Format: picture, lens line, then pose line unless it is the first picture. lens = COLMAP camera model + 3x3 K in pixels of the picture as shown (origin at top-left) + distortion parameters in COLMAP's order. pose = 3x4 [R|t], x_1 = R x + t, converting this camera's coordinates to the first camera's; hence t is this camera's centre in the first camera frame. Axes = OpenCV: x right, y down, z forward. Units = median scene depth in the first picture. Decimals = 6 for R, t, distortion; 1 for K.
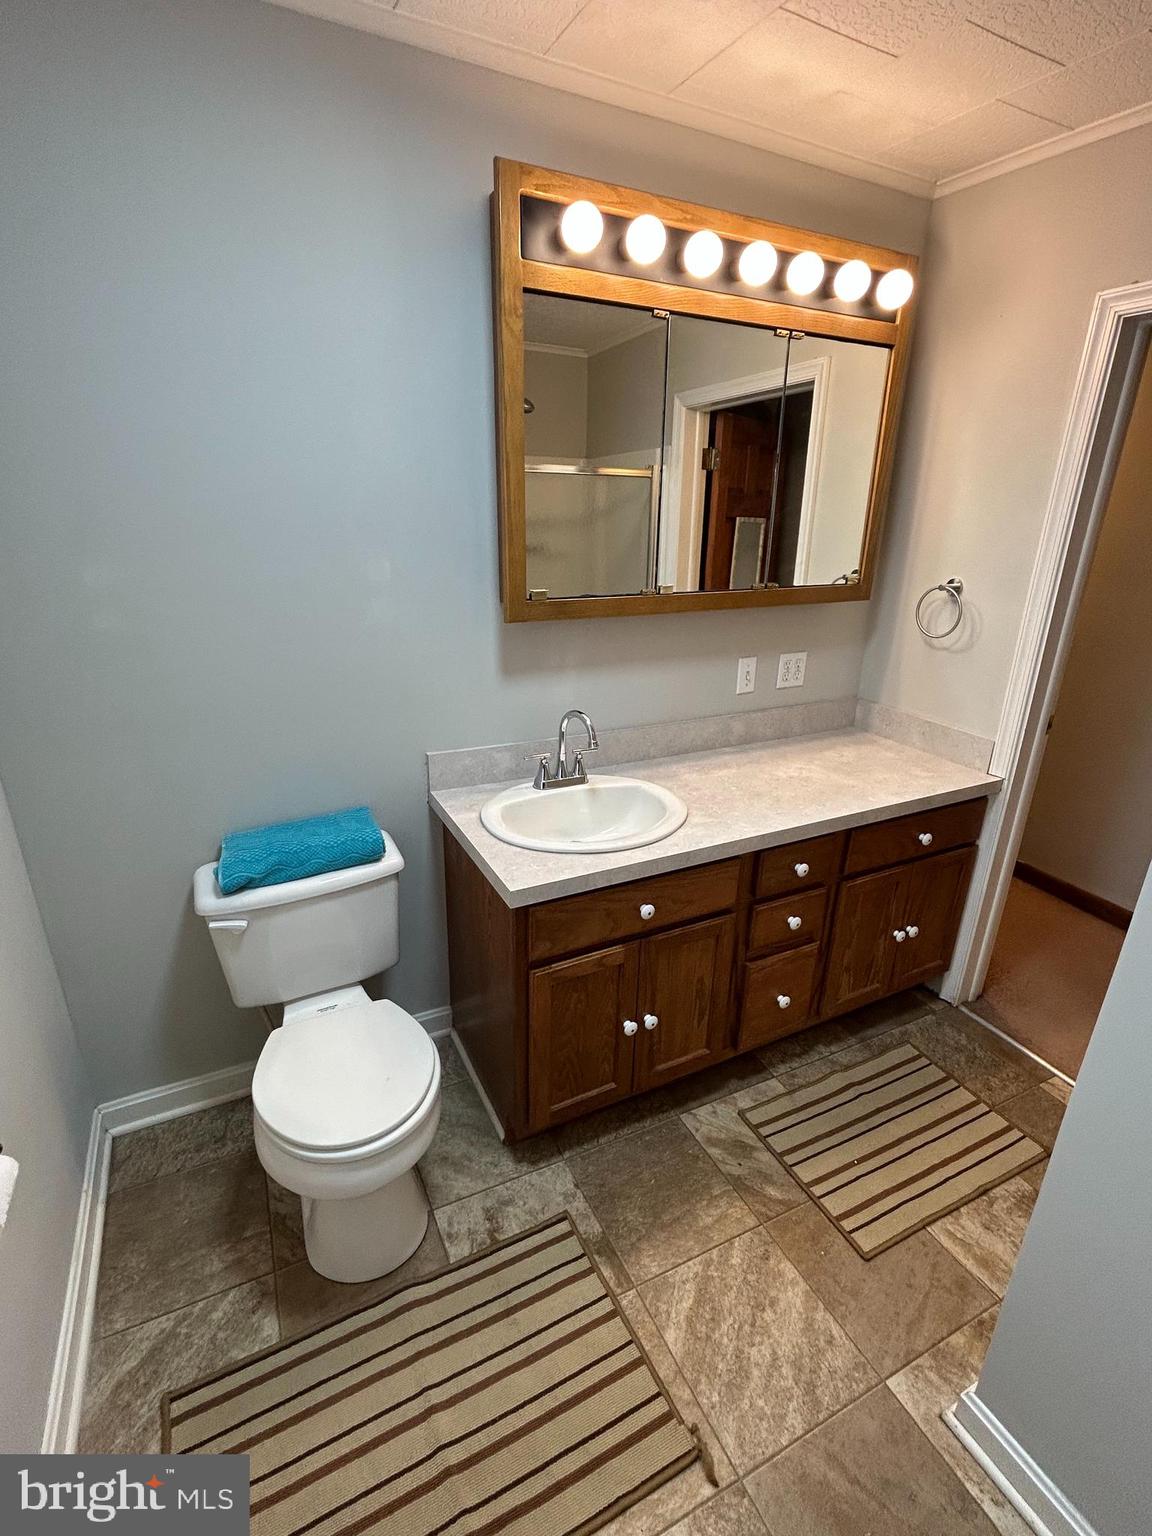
lens RADIAL K [[713.2, 0, 580.4], [0, 713.2, 768.4], [0, 0, 1]] dist [-0.003149, 0.004635]
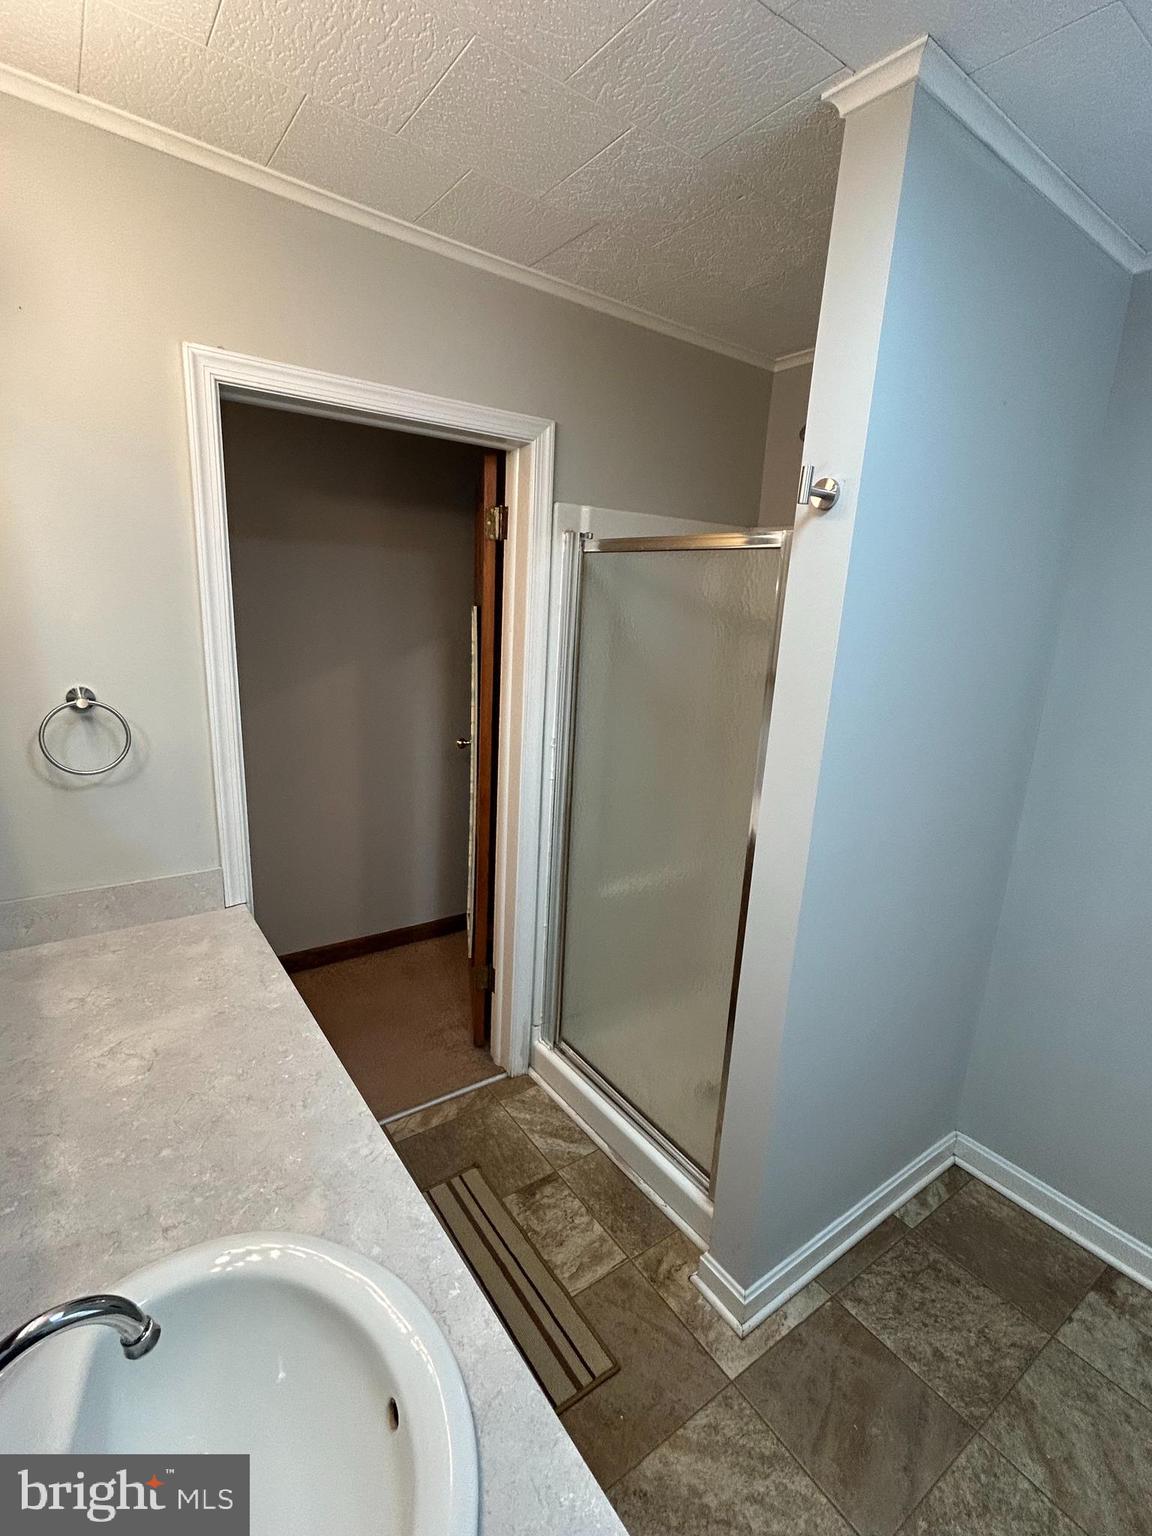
lens RADIAL K [[713.2, 0, 573.5], [0, 713.2, 769.3], [0, 0, 1]] dist [-0.003149, 0.004635]
pose [[-0.150719, -0.266540, 0.951966, -0.289491], [0.291458, 0.908183, 0.300426, -0.351520], [-0.944635, 0.322738, -0.059195, 0.830262]]
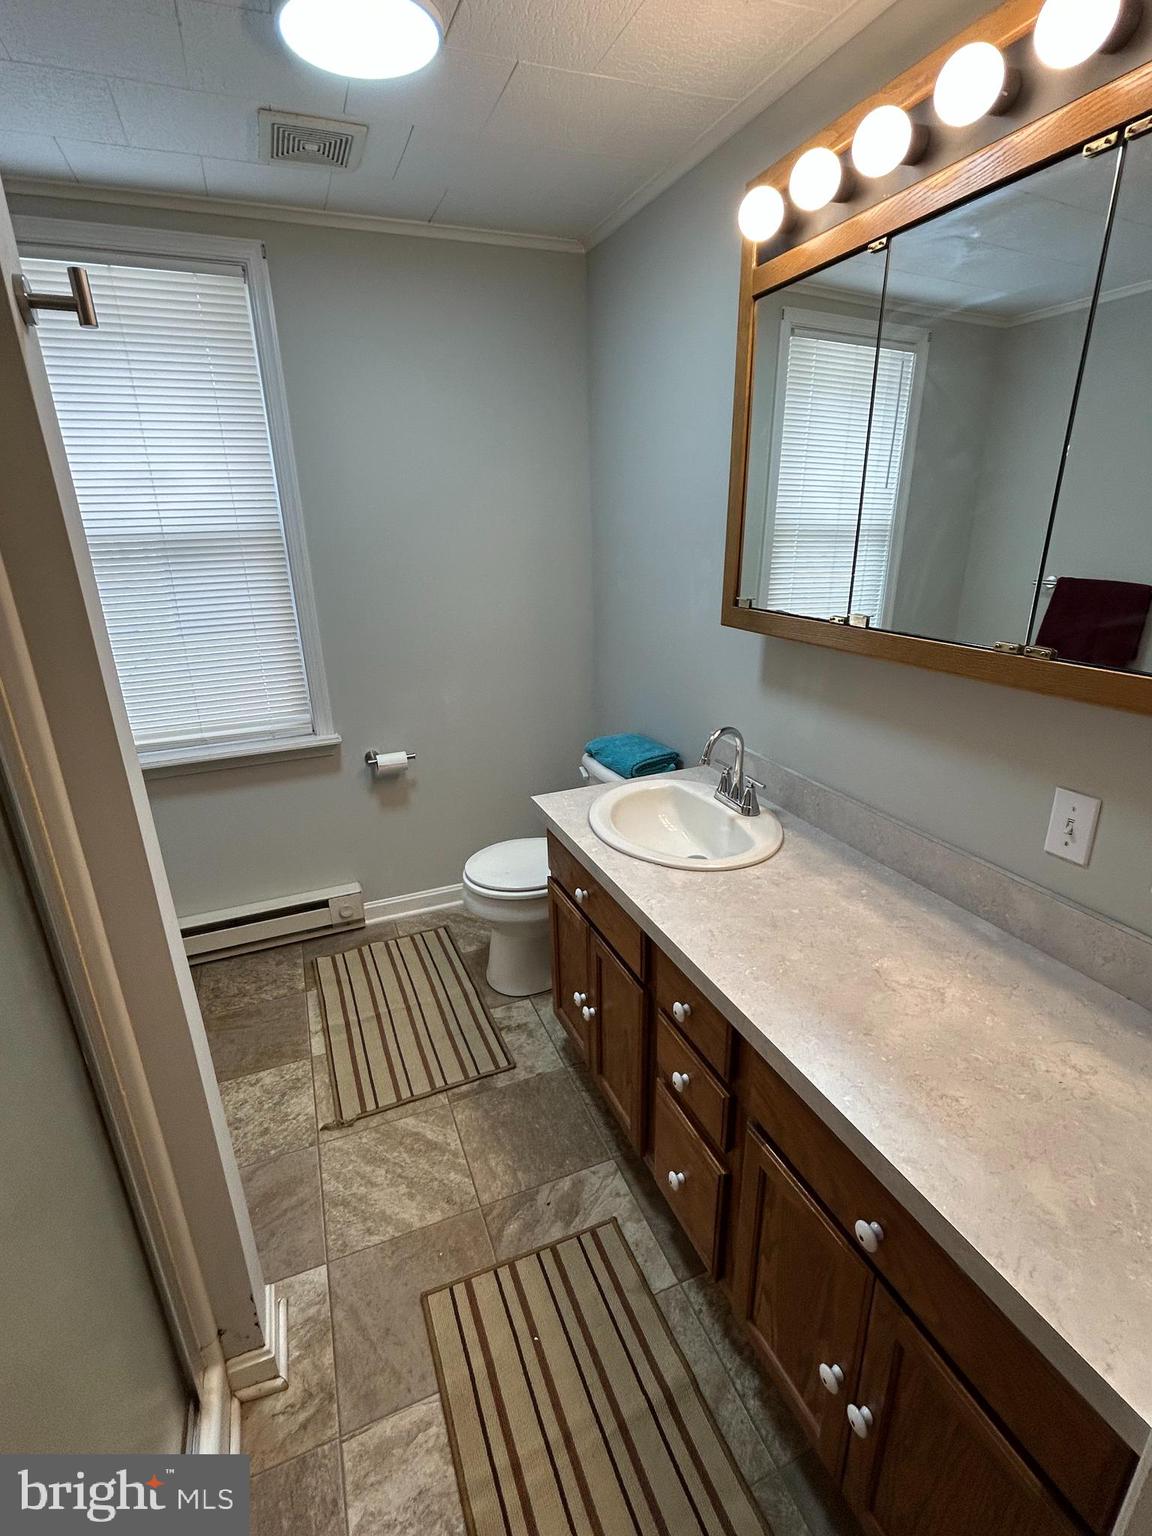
lens RADIAL K [[713.2, 0, 574.5], [0, 713.2, 762.9], [0, 0, 1]] dist [-0.003149, 0.004635]
pose [[-0.073145, 0.311608, -0.947391, 1.041652], [-0.324545, 0.890794, 0.318050, -0.311247], [0.943038, 0.330735, 0.035974, 0.895471]]
